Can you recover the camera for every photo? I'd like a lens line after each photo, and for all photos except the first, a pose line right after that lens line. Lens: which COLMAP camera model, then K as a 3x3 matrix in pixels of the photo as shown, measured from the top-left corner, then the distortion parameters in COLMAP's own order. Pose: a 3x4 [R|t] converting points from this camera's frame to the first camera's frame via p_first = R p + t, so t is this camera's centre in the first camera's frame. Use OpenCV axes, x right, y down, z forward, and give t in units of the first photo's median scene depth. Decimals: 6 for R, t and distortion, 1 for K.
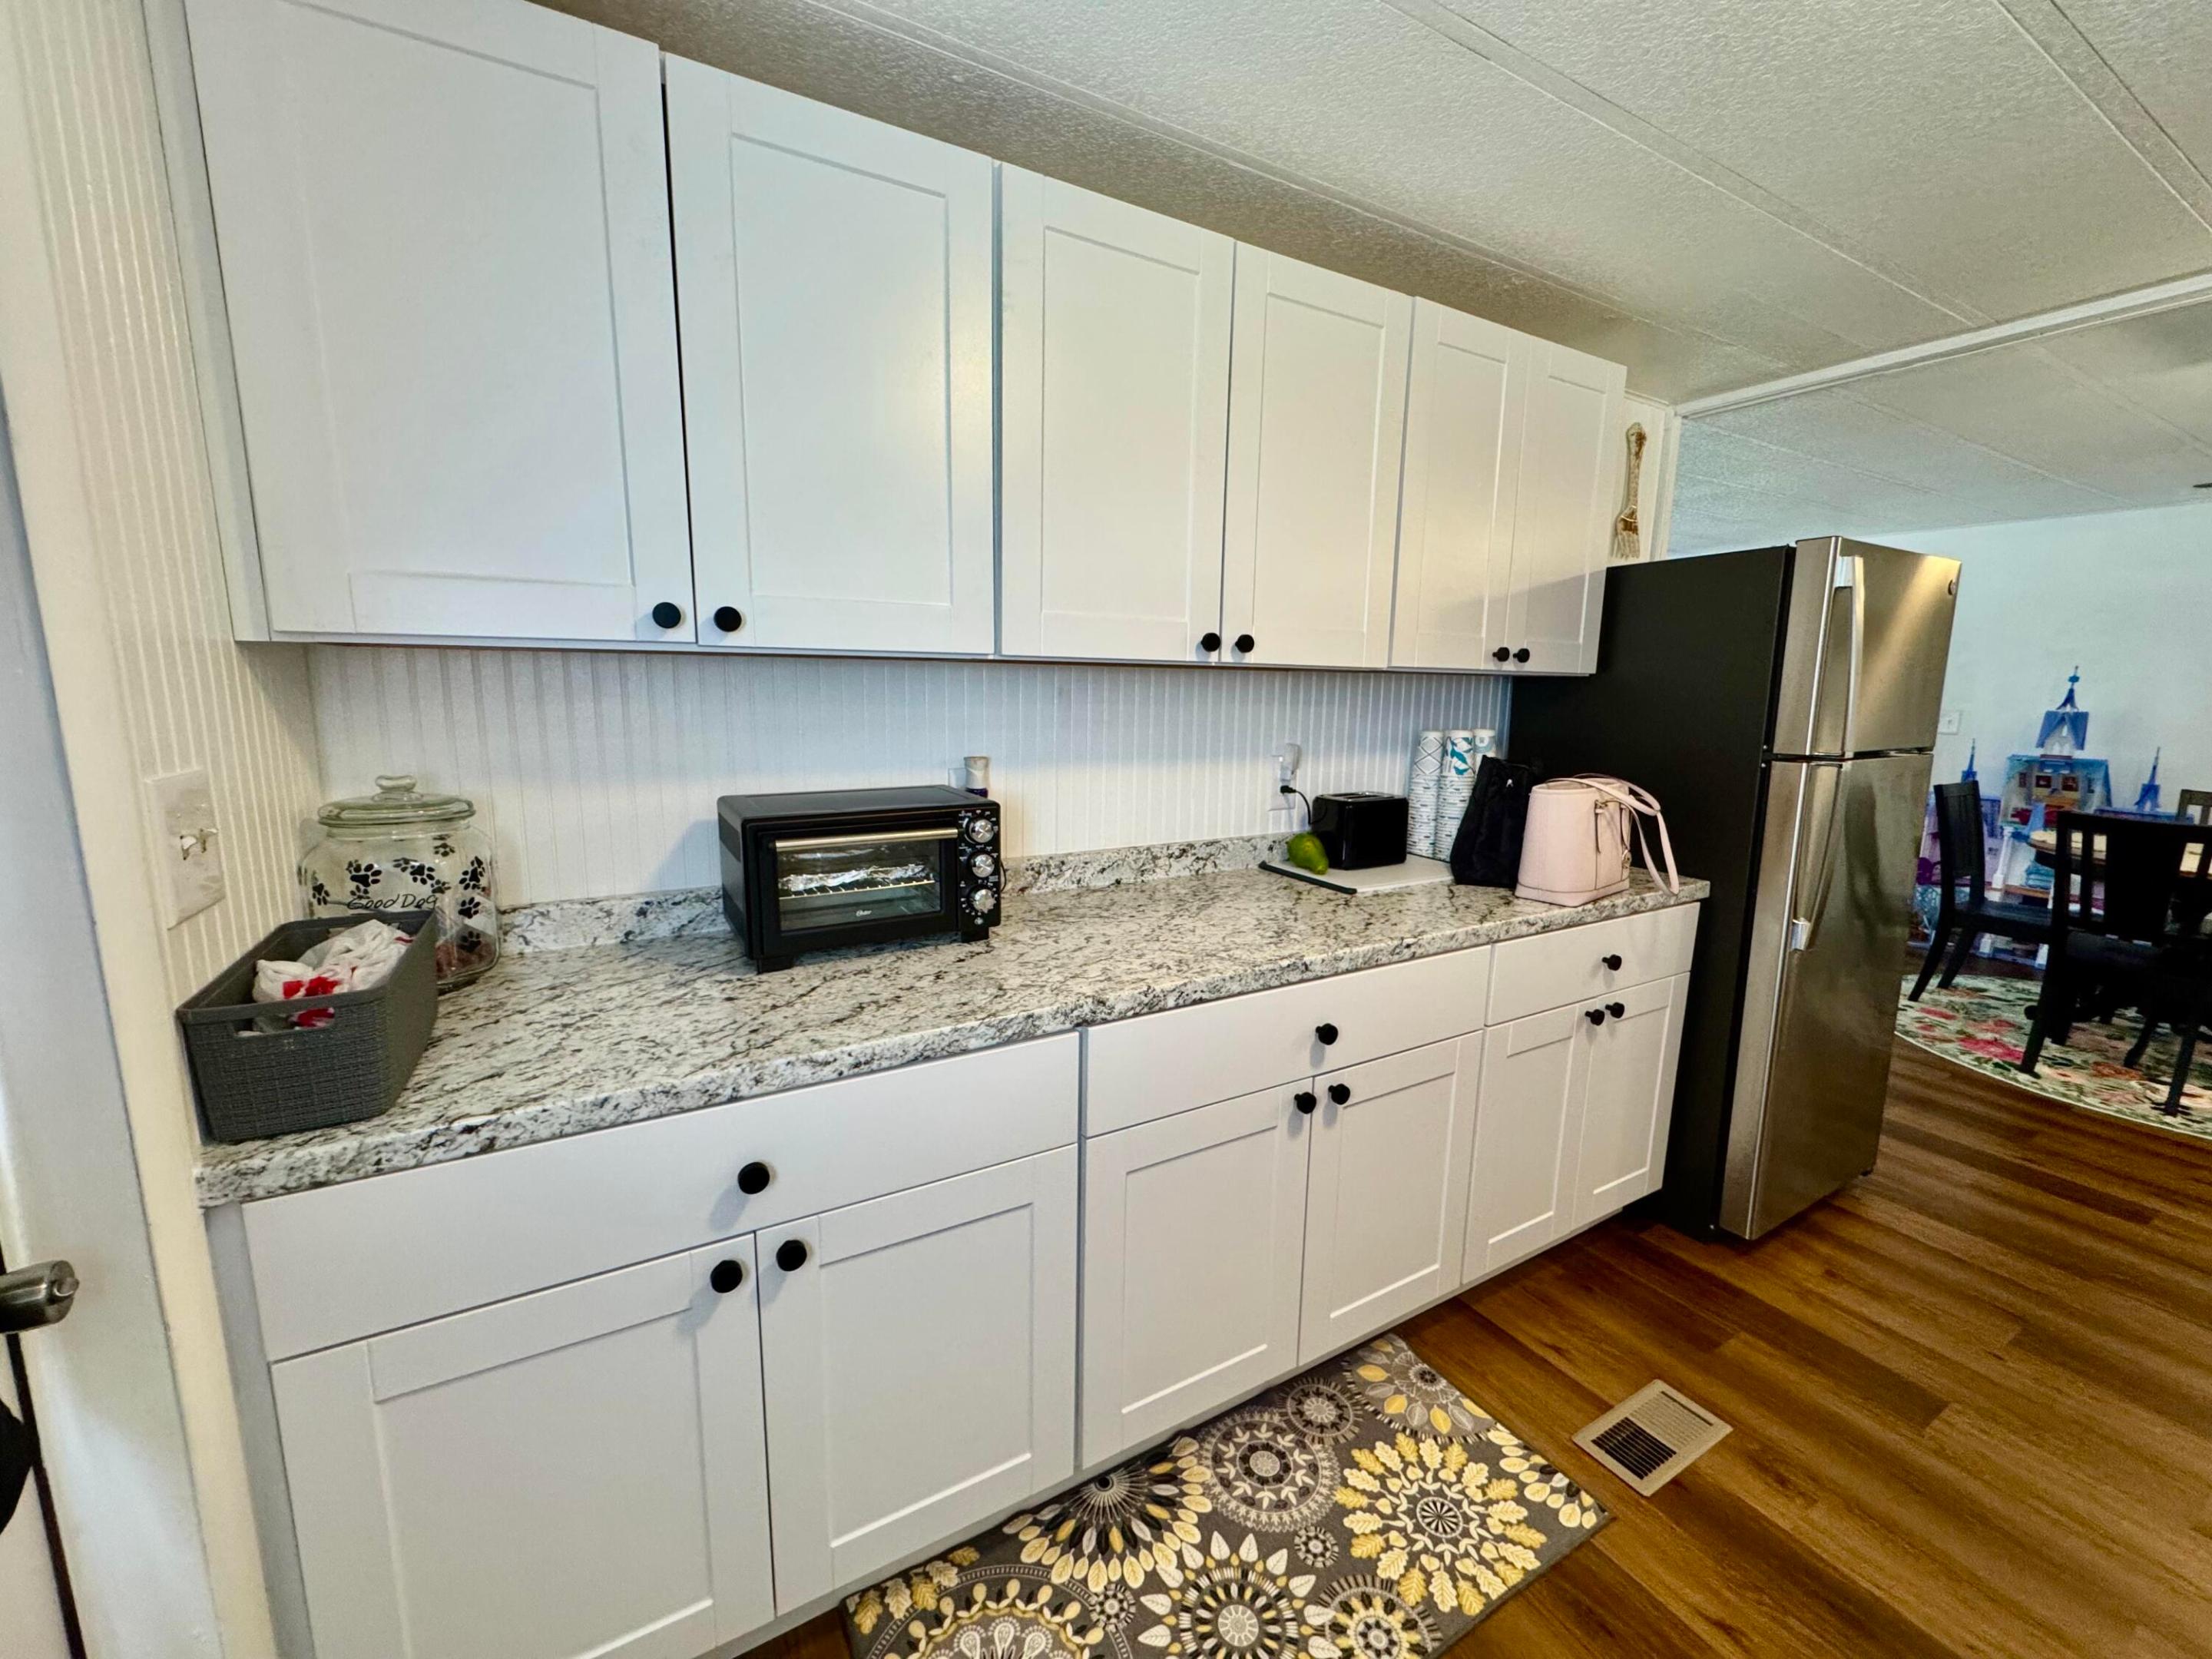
lens RADIAL K [[887.1, 0, 1107.9], [0, 887.1, 828.0], [0, 0, 1]] dist [-0.002363, -0.000074]
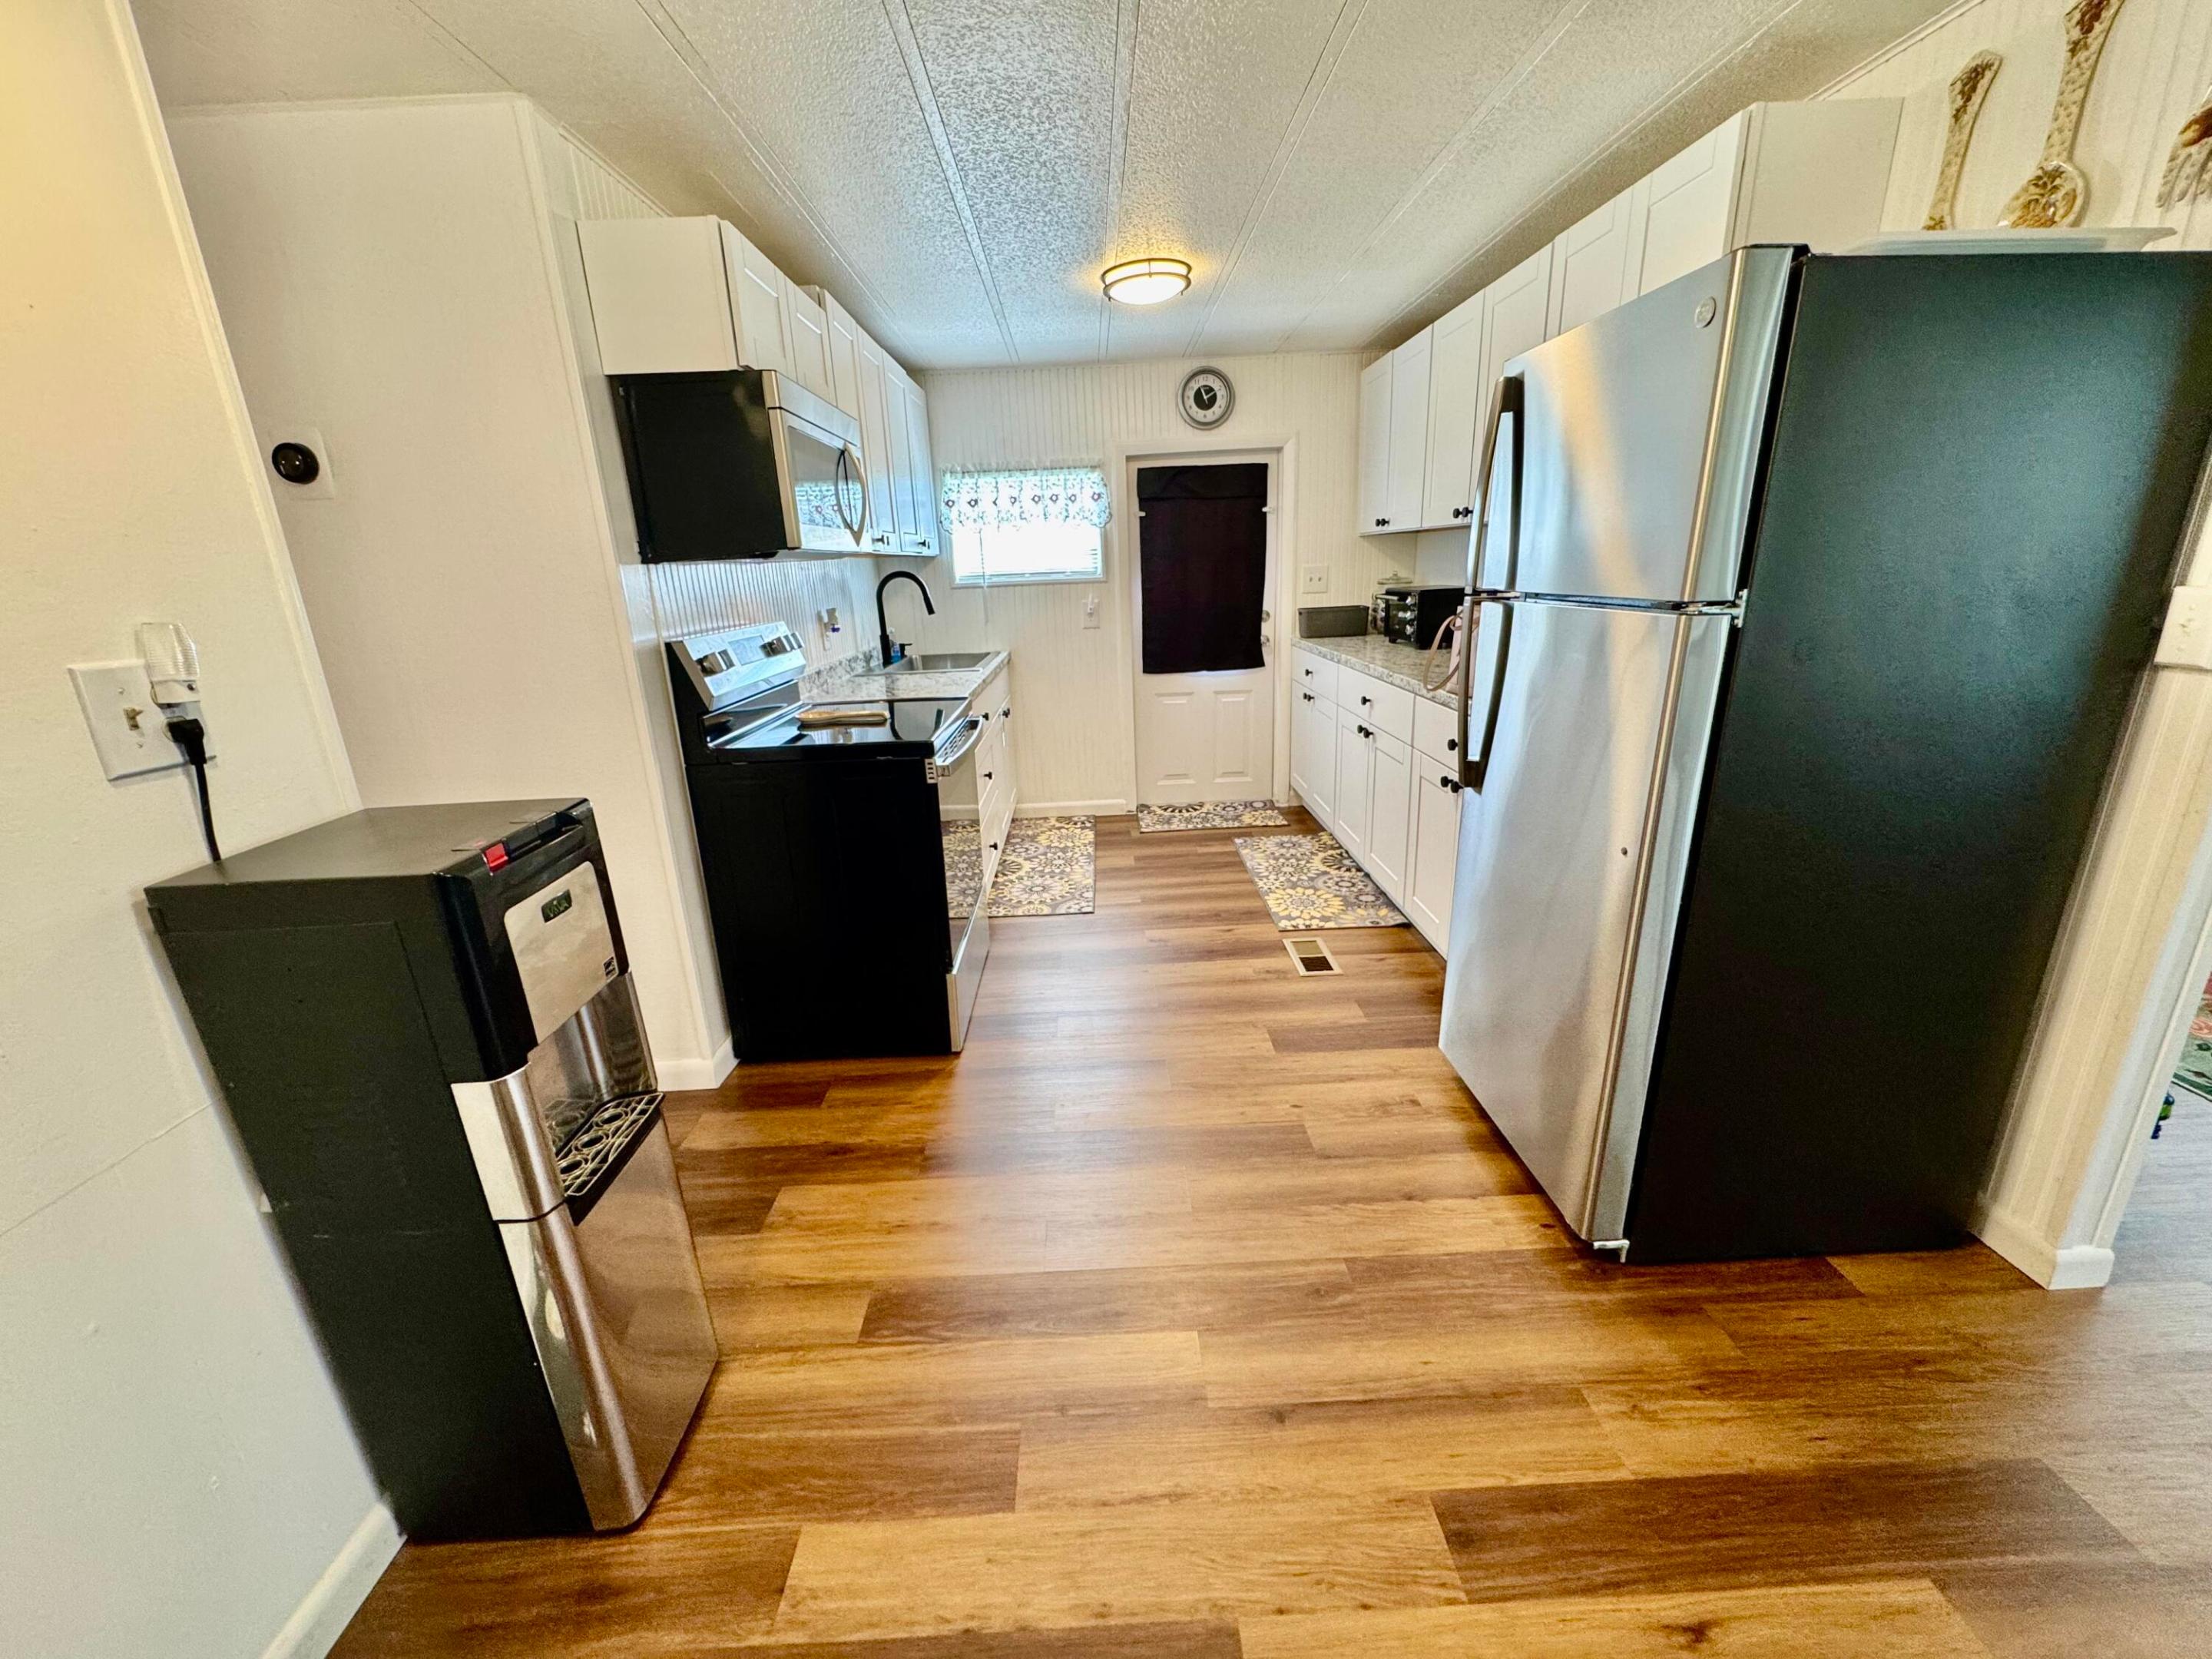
lens RADIAL K [[887.1, 0, 1107.9], [0, 887.1, 828.0], [0, 0, 1]] dist [-0.002363, -0.000074]
pose [[-0.478087, 0.262823, -0.838067, 2.448315], [-0.102994, 0.930820, 0.350666, -0.184909], [0.872253, 0.253965, -0.417944, 1.416529]]
